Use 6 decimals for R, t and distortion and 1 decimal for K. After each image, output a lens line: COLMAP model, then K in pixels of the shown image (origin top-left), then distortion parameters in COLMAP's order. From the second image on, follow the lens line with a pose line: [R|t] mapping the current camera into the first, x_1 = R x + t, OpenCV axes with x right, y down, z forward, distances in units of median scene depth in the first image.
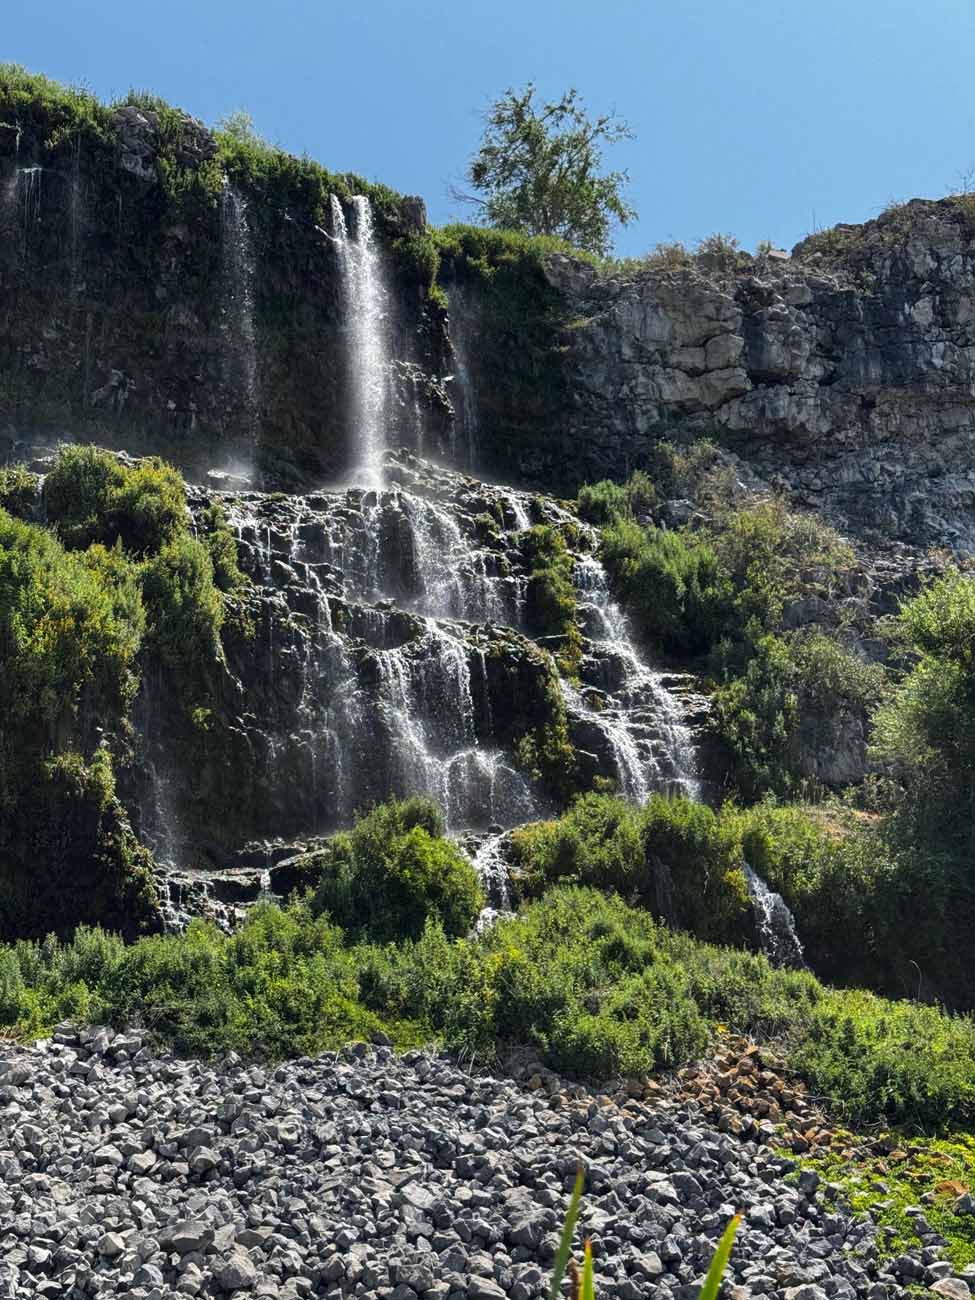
lens RADIAL K [[1804.0, 0, 493.5], [0, 1804.0, 656.7], [0, 0, 1]] dist [0.121713, 0.000000]
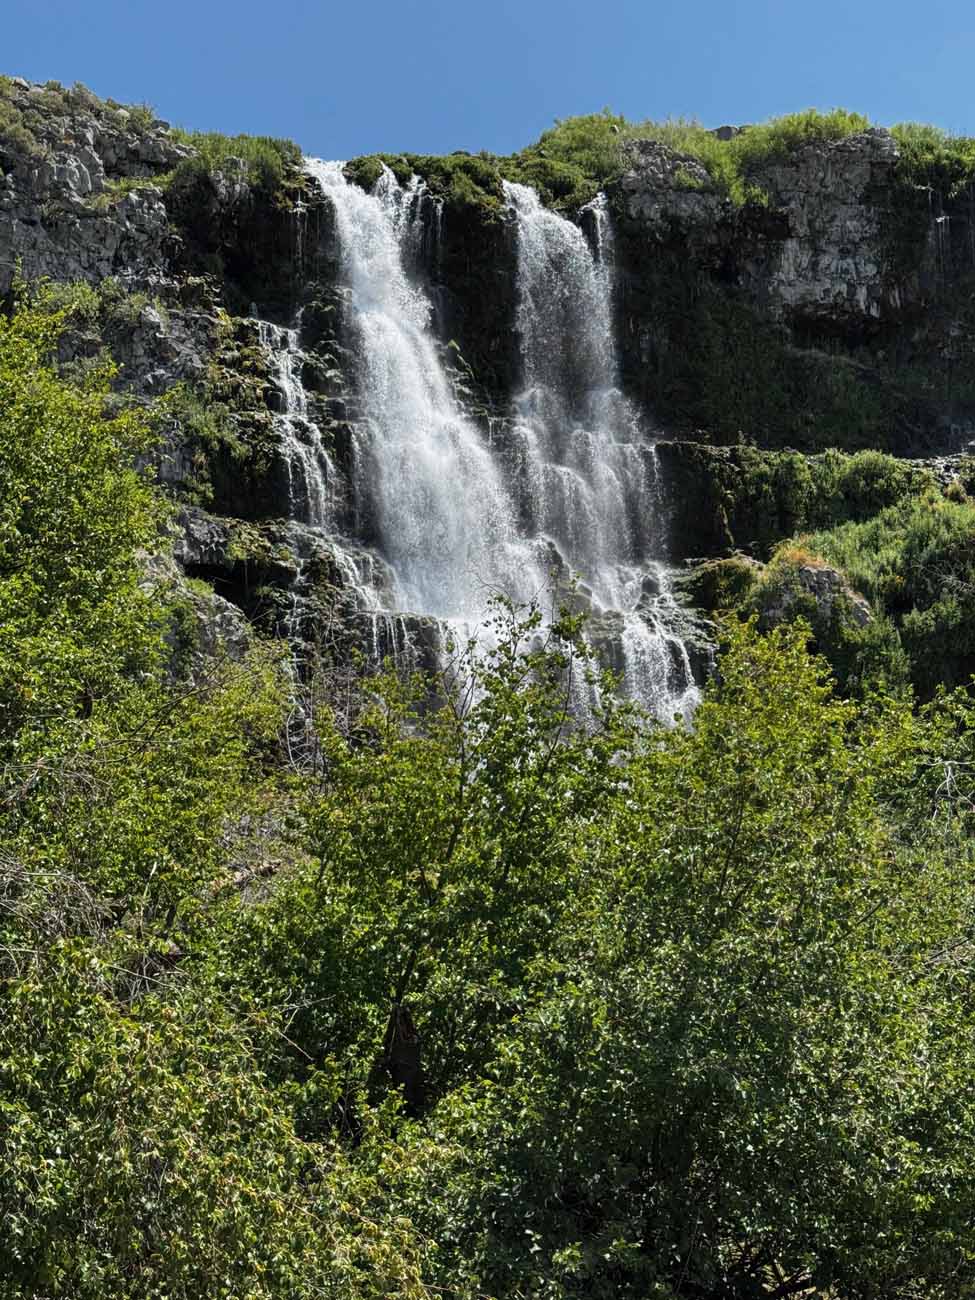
lens RADIAL K [[1804.0, 0, 506.0], [0, 1804.0, 663.4], [0, 0, 1]] dist [0.121713, 0.000000]
pose [[0.952148, -0.024015, -0.304691, -0.169160], [0.084698, 0.978597, 0.187547, -0.251898], [0.293666, -0.204380, 0.933804, -0.565846]]
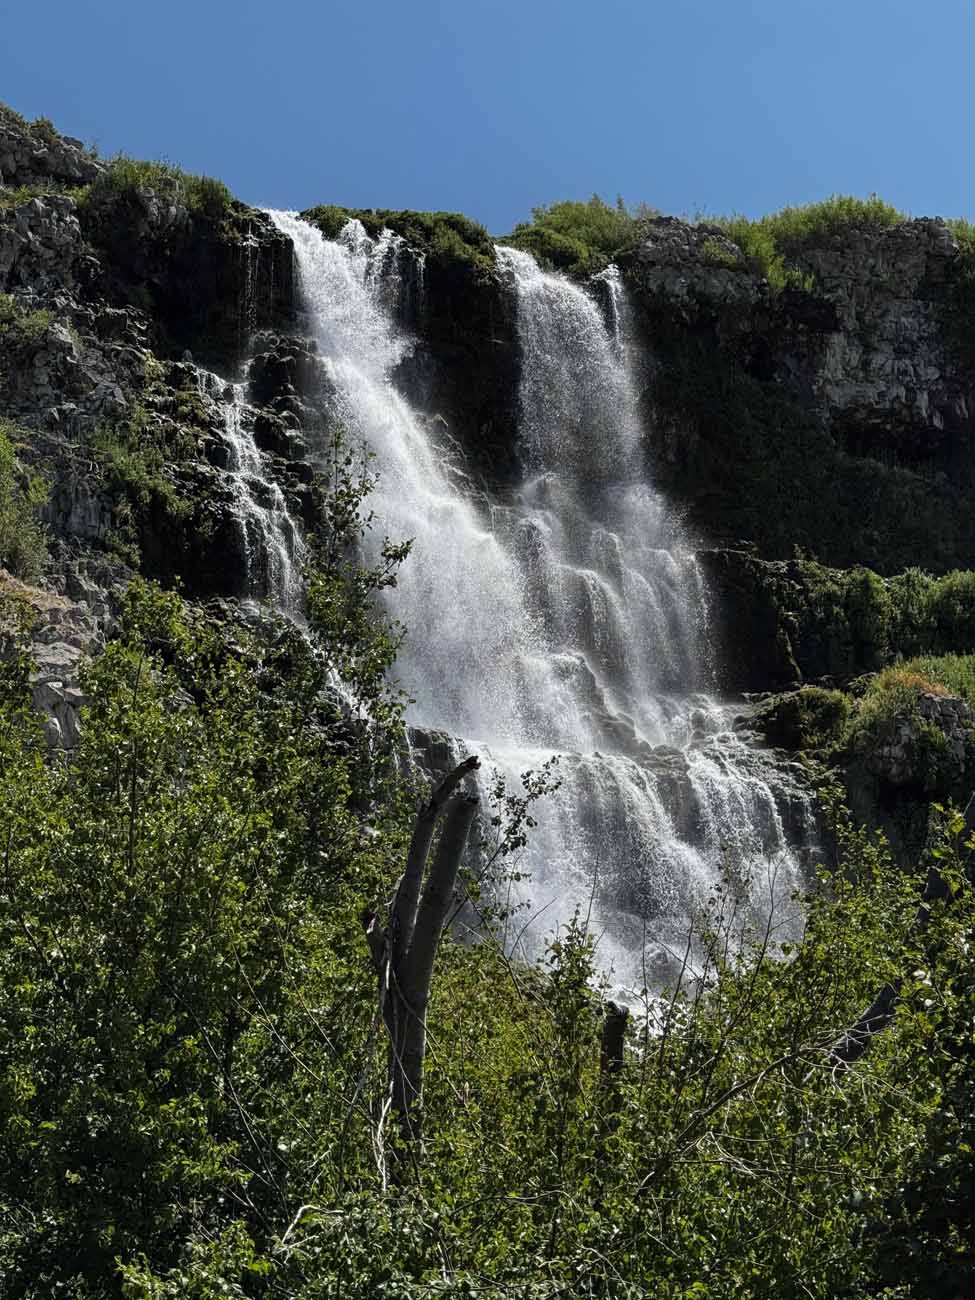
lens RADIAL K [[1804.0, 0, 488.0], [0, 1804.0, 646.8], [0, 0, 1]] dist [0.121713, 0.000000]
pose [[0.978703, -0.037877, -0.201755, -0.402150], [0.044399, 0.998624, 0.027900, -0.114547], [0.200421, -0.036263, 0.979039, -0.270018]]
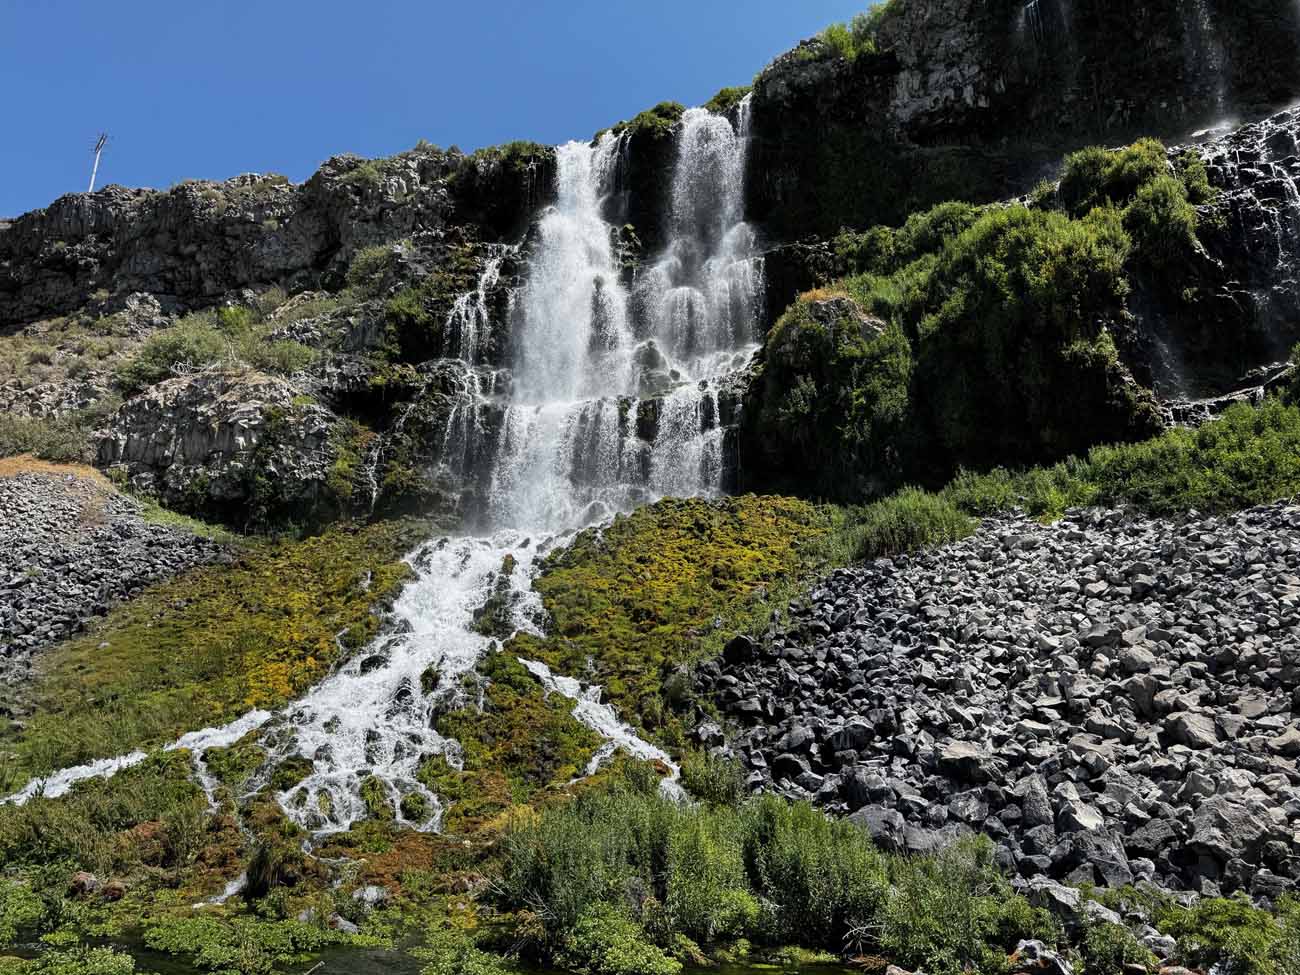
lens RADIAL K [[903.9, 0, 658.6], [0, 903.9, 502.9], [0, 0, 1]] dist [0.065314, -0.080777]
pose [[0.639337, -0.164266, -0.751175, 0.073085], [0.256658, 0.966476, 0.007098, 0.071040], [0.724827, -0.197333, 0.660065, 0.181462]]
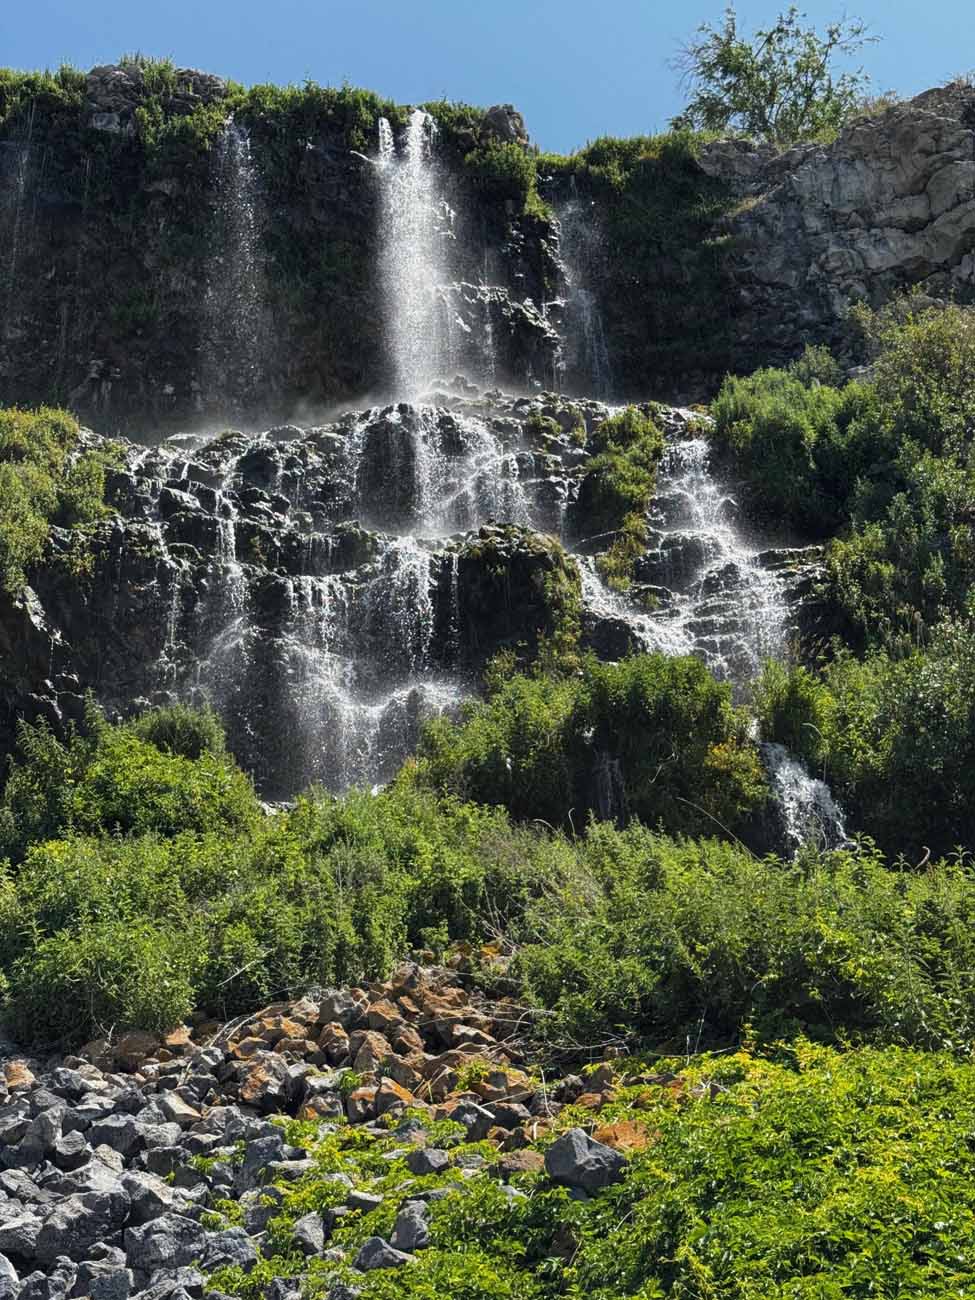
lens RADIAL K [[1804.0, 0, 483.7], [0, 1804.0, 649.9], [0, 0, 1]] dist [0.121713, 0.000000]
pose [[0.923206, -0.189915, -0.334100, 0.217726], [0.132505, 0.973355, -0.187145, 0.156705], [0.360739, 0.128503, 0.923772, 0.395991]]
